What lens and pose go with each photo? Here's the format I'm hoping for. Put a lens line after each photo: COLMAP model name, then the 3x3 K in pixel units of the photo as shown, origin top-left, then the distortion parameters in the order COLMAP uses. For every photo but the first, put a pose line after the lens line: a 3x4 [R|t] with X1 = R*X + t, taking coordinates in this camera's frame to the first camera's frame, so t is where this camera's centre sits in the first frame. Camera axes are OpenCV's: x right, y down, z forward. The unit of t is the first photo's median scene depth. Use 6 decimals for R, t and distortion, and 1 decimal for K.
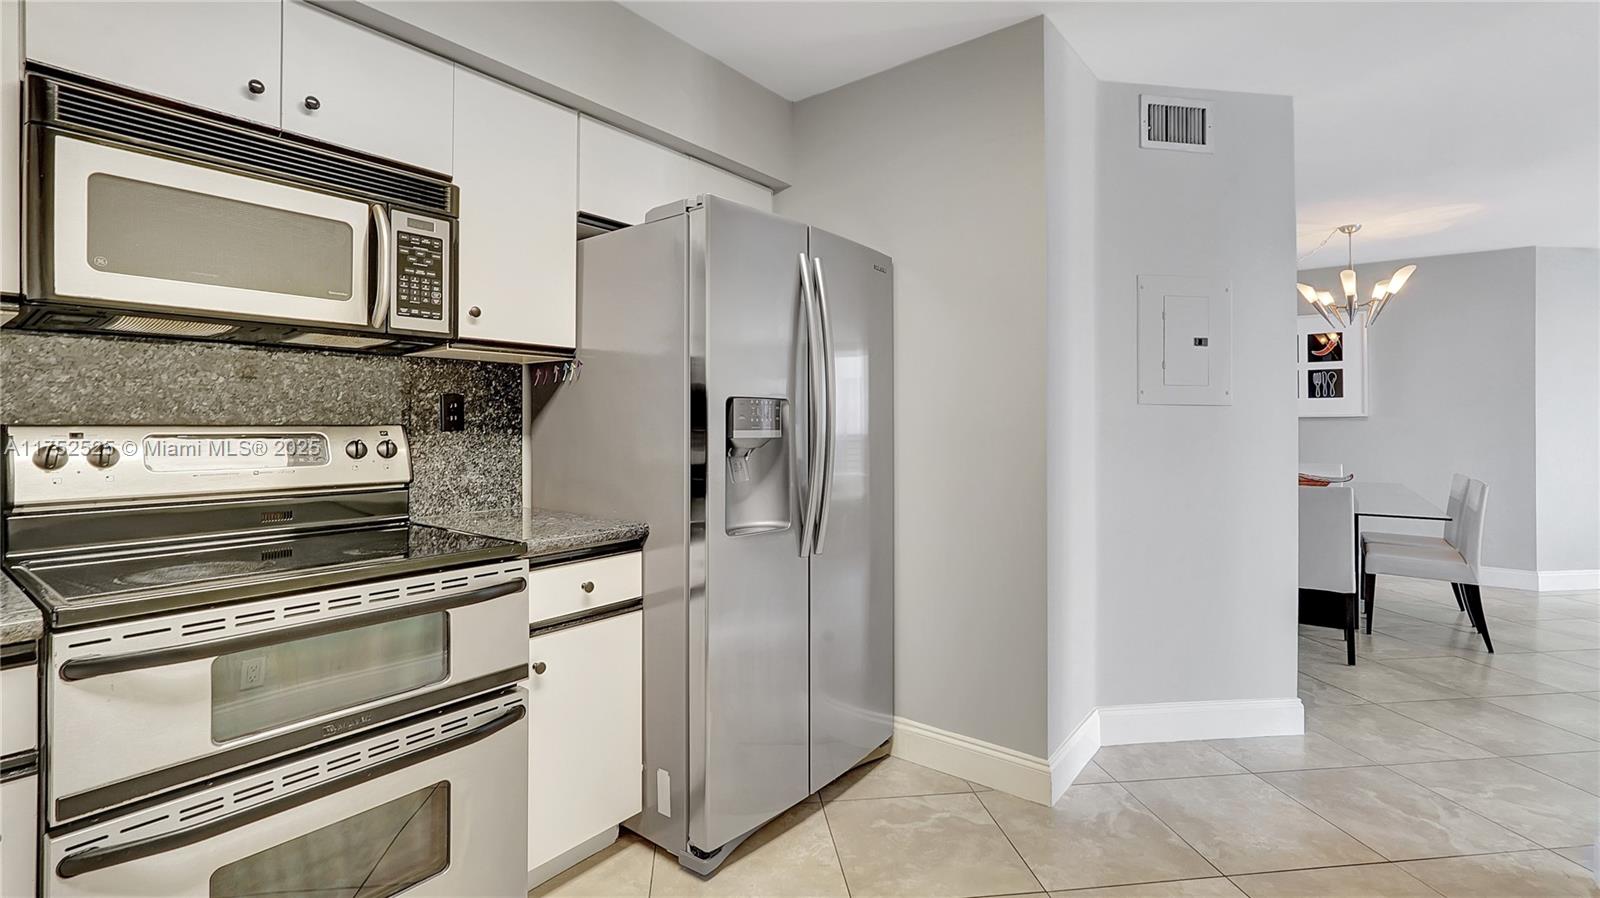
lens RADIAL K [[711.5, 0, 829.8], [0, 711.5, 397.1], [0, 0, 1]] dist [-0.013991, 0.004023]
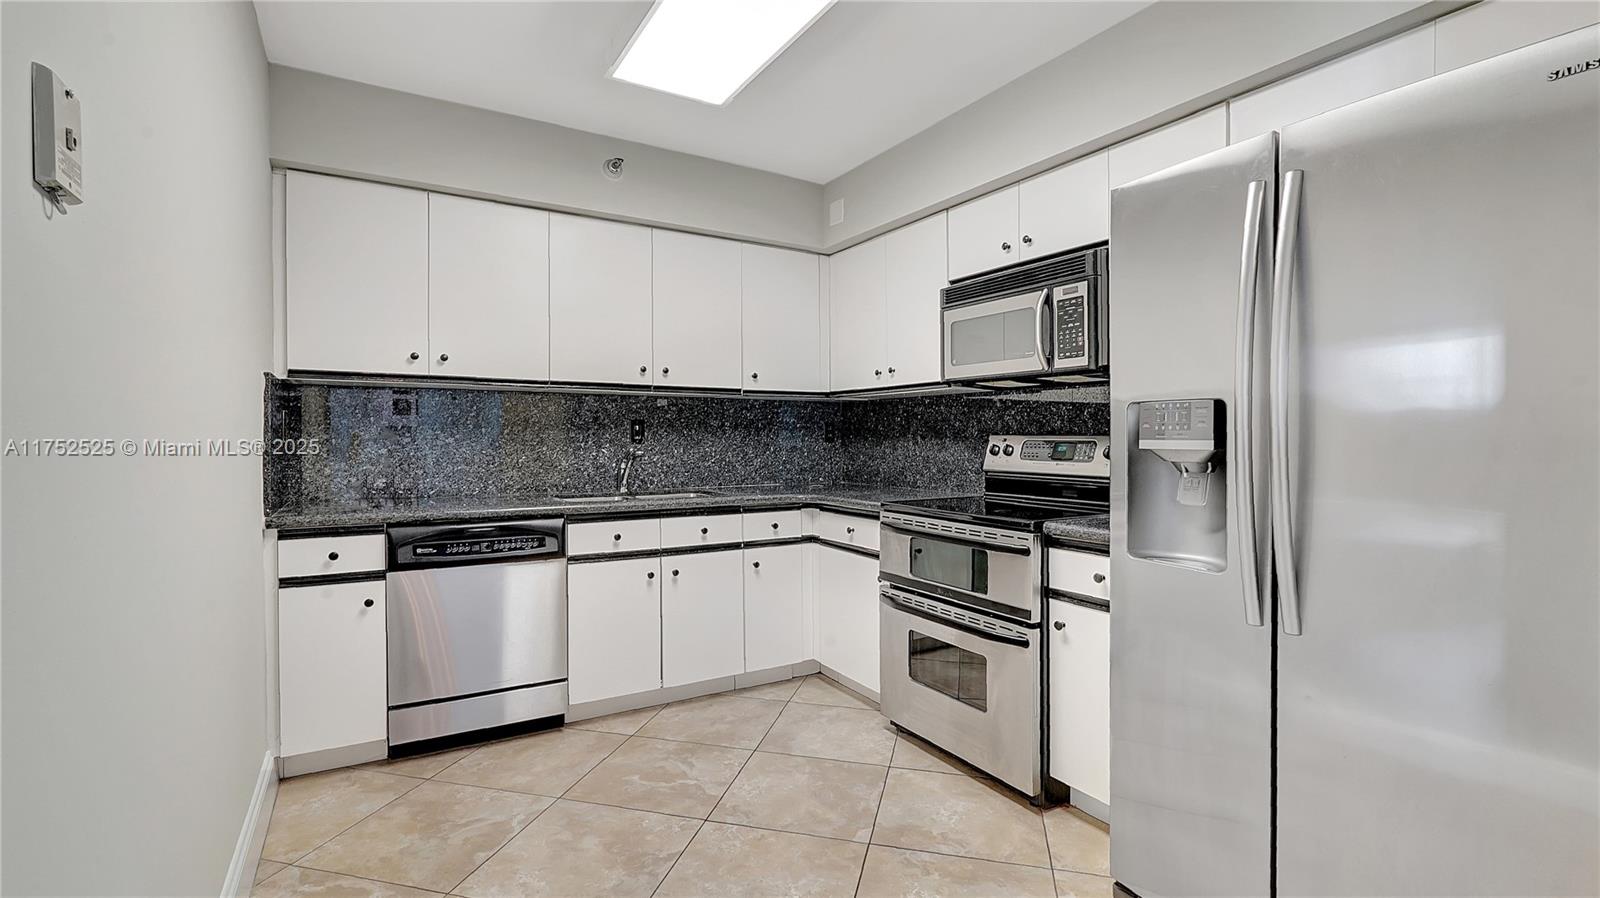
lens RADIAL K [[711.5, 0, 801.6], [0, 711.5, 447.8], [0, 0, 1]] dist [-0.013991, 0.004023]
pose [[-0.387813, 0.012027, -0.921660, 0.924107], [0.024759, 0.999690, 0.002628, 0.048204], [0.921406, -0.021801, -0.387990, 1.062533]]
